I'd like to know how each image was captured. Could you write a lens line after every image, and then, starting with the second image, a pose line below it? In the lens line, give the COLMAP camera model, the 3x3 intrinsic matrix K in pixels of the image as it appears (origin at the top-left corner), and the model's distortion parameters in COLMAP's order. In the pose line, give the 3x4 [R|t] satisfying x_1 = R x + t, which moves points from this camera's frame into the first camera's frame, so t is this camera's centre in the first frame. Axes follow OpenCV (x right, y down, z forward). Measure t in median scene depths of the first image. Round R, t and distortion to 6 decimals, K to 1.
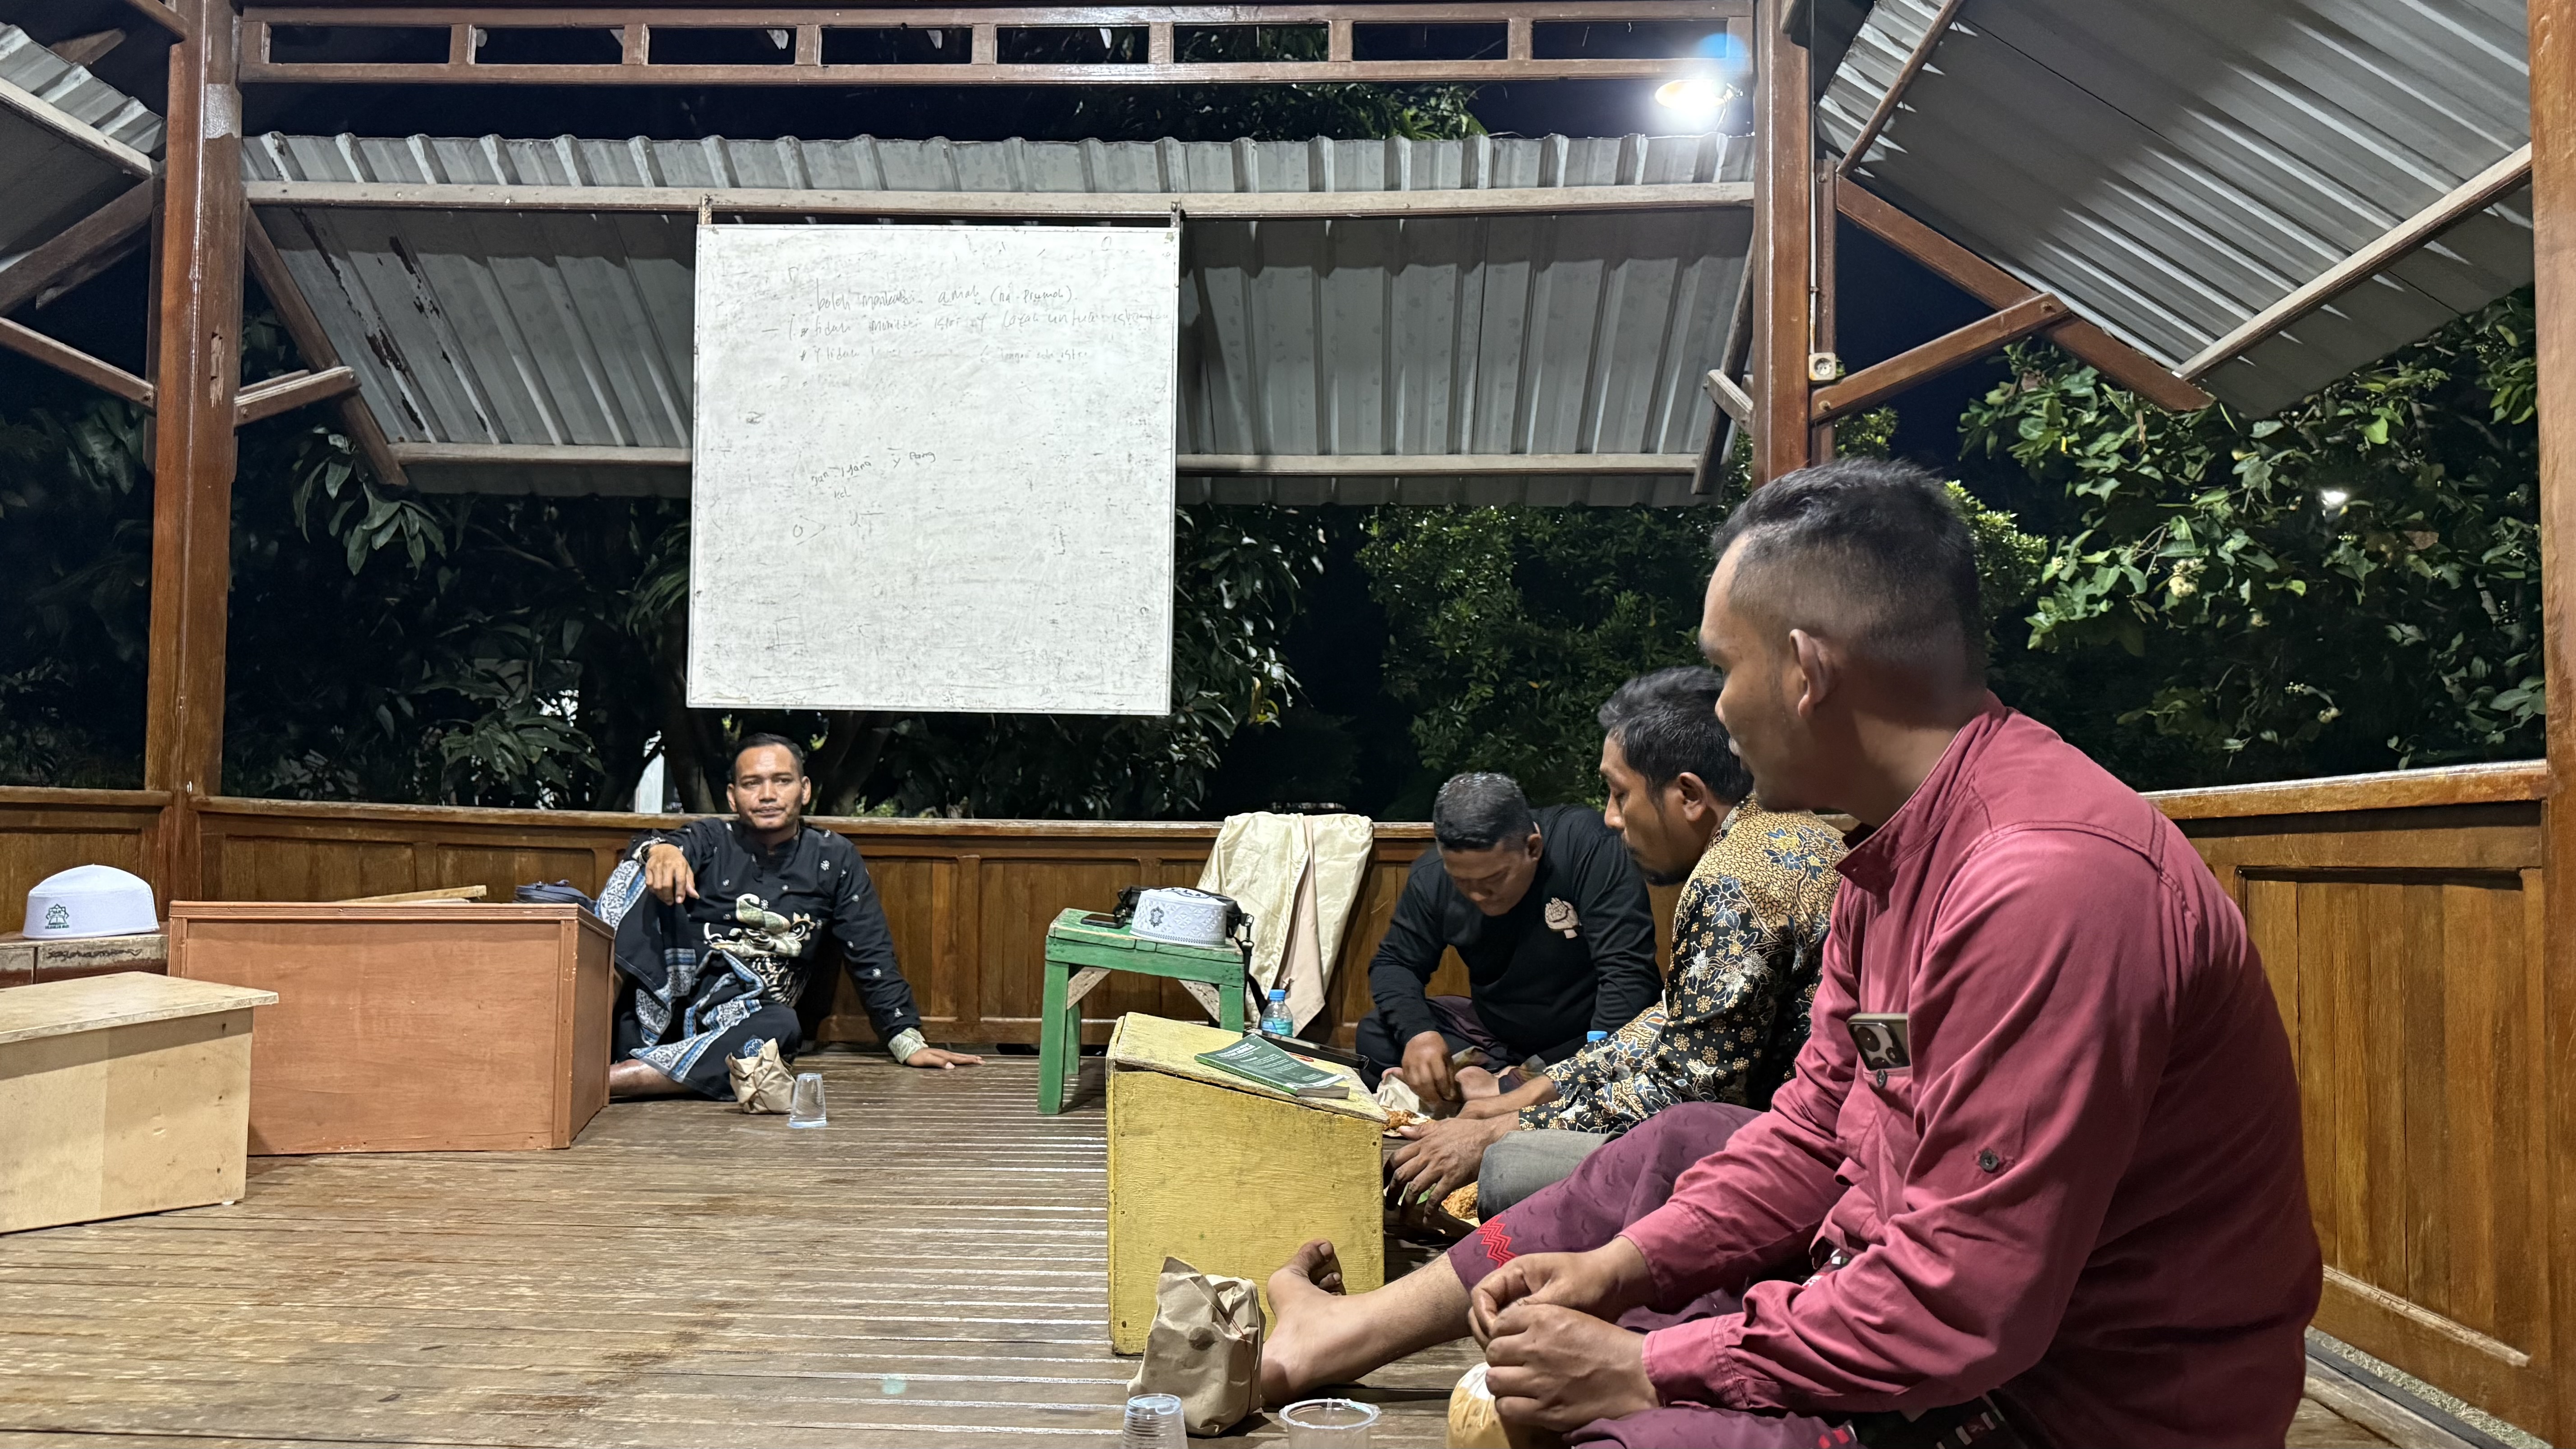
lens RADIAL K [[1807.3, 0, 1288.0], [0, 1807.3, 724.5], [0, 0, 1]] dist [0.120657, -0.161504]
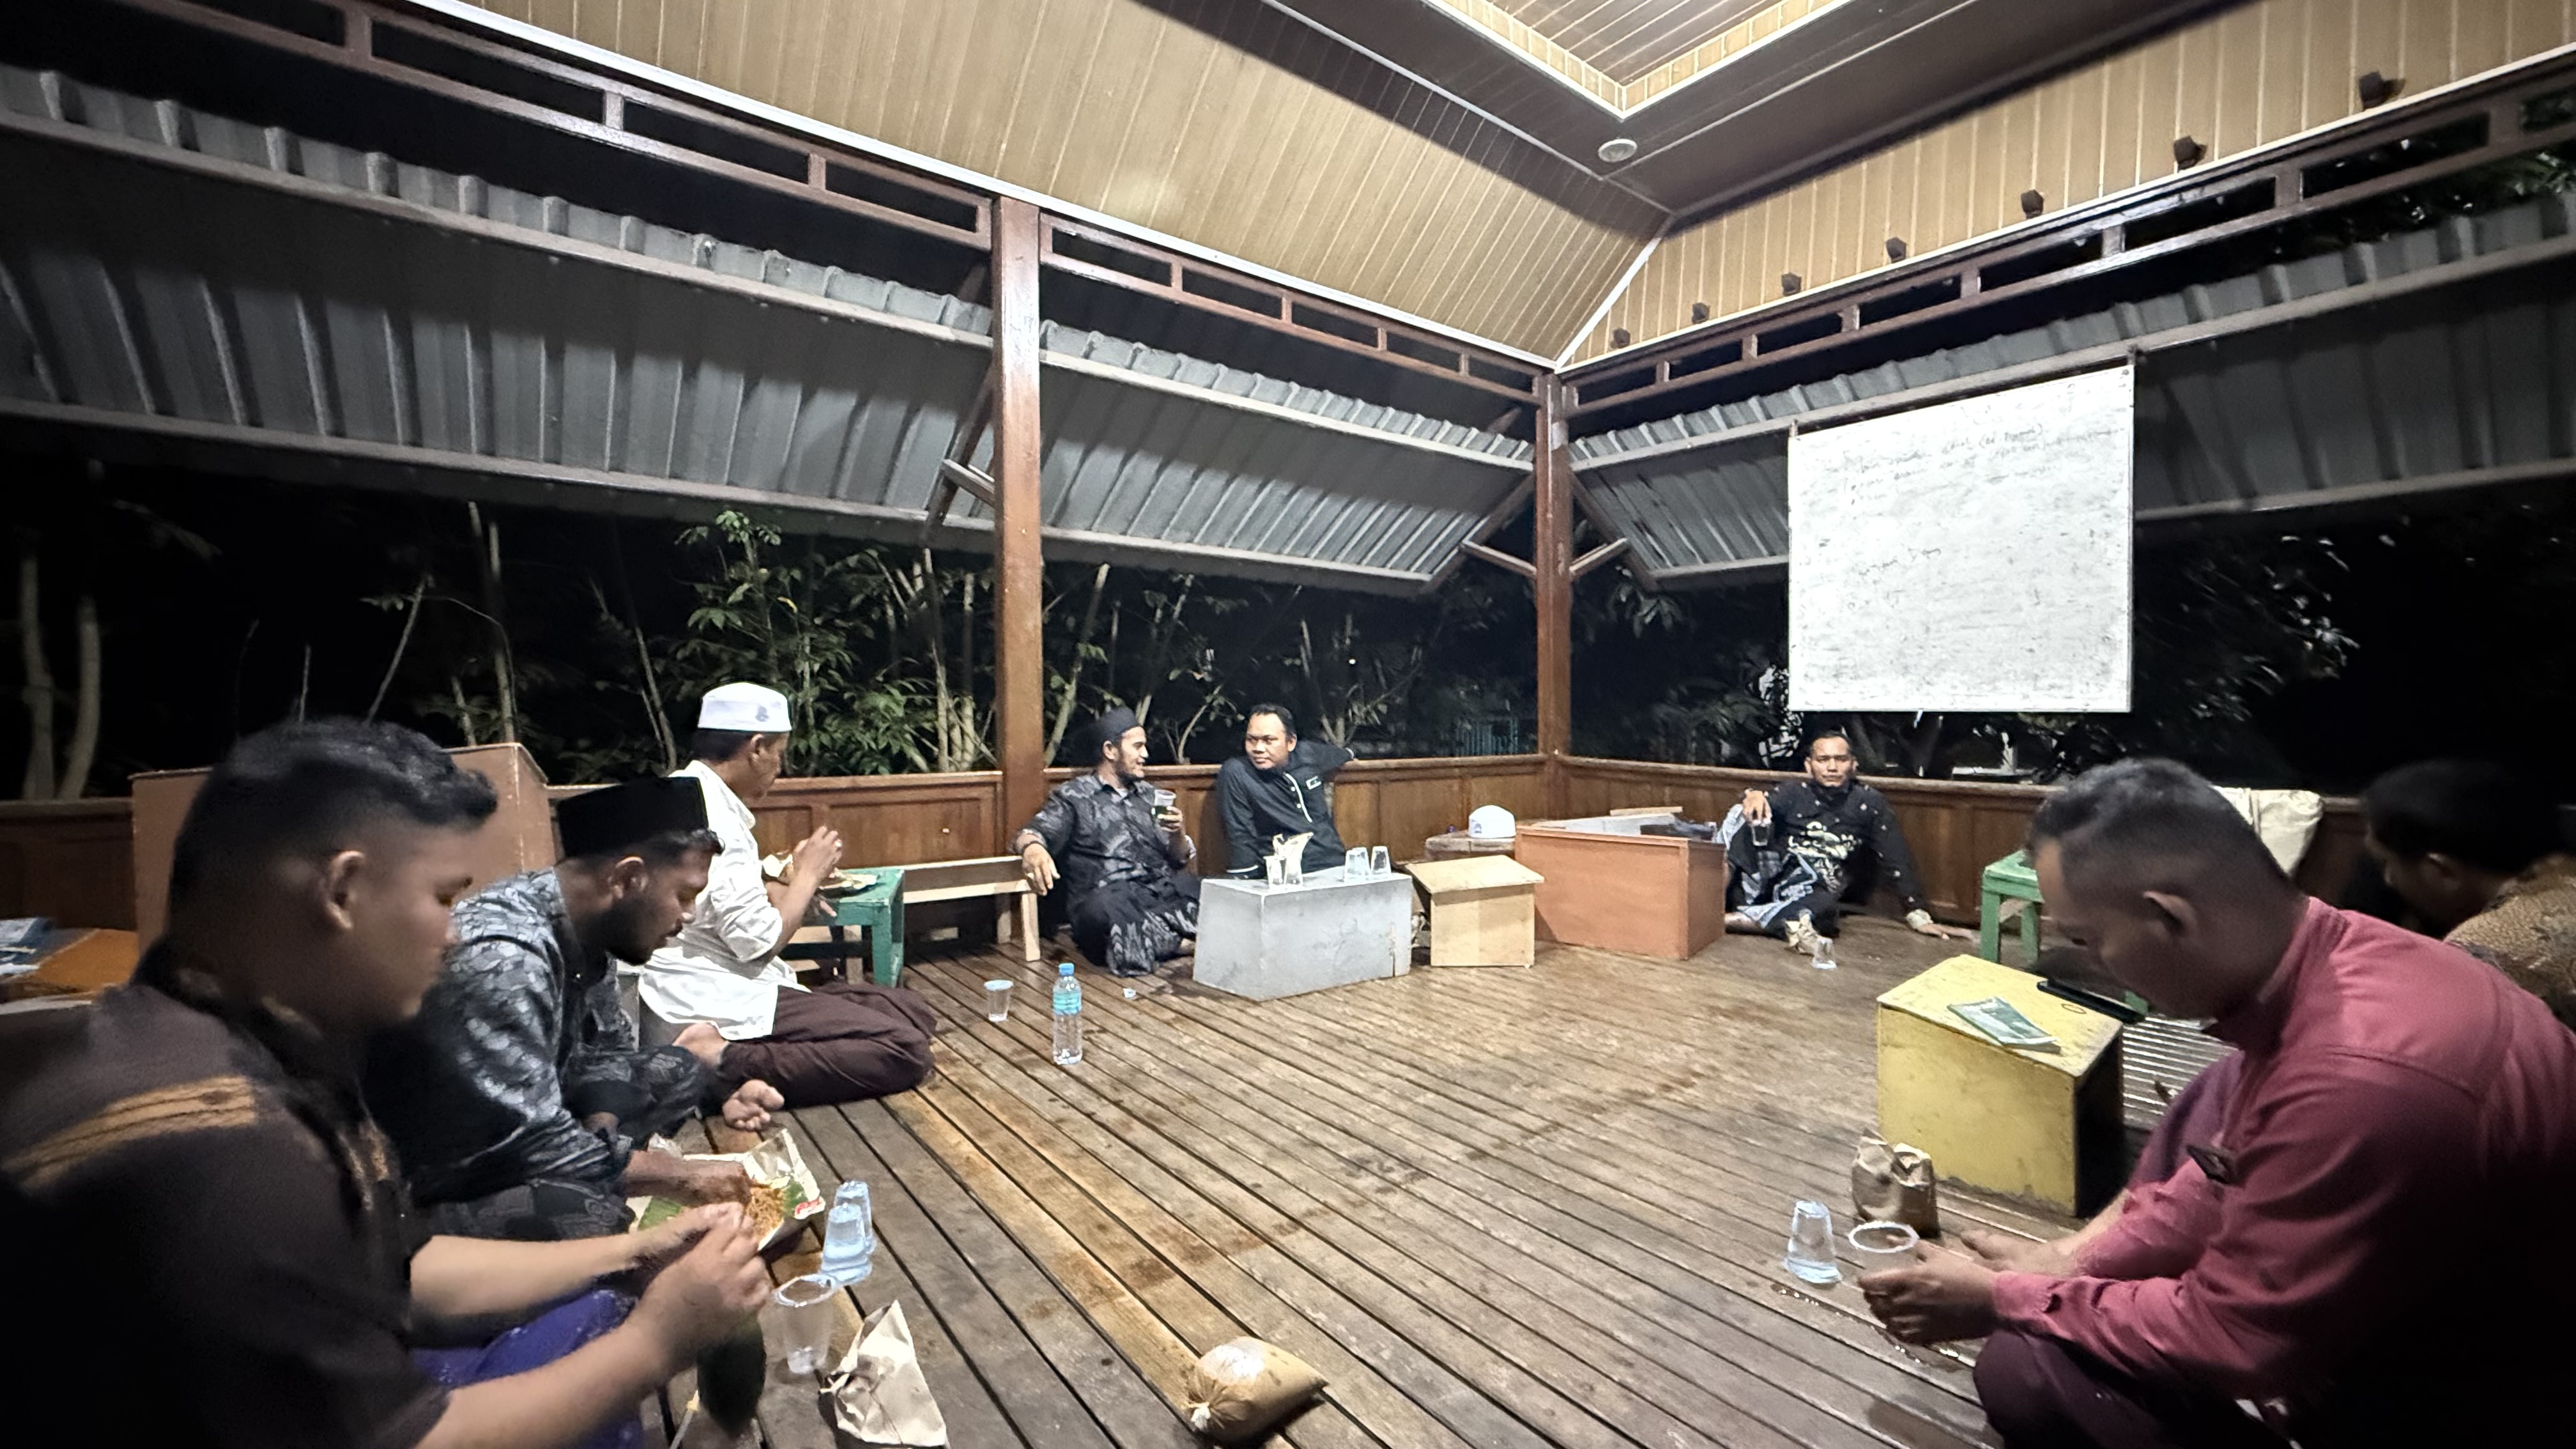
lens RADIAL K [[1007.9, 0, 1288.0], [0, 1007.9, 724.5], [0, 0, 1]] dist [-0.000453, -0.000123]
pose [[0.655199, -0.007788, -0.755417, 0.097507], [0.048051, 0.998352, 0.031384, -0.050922], [0.753927, -0.056861, 0.654493, -0.017157]]
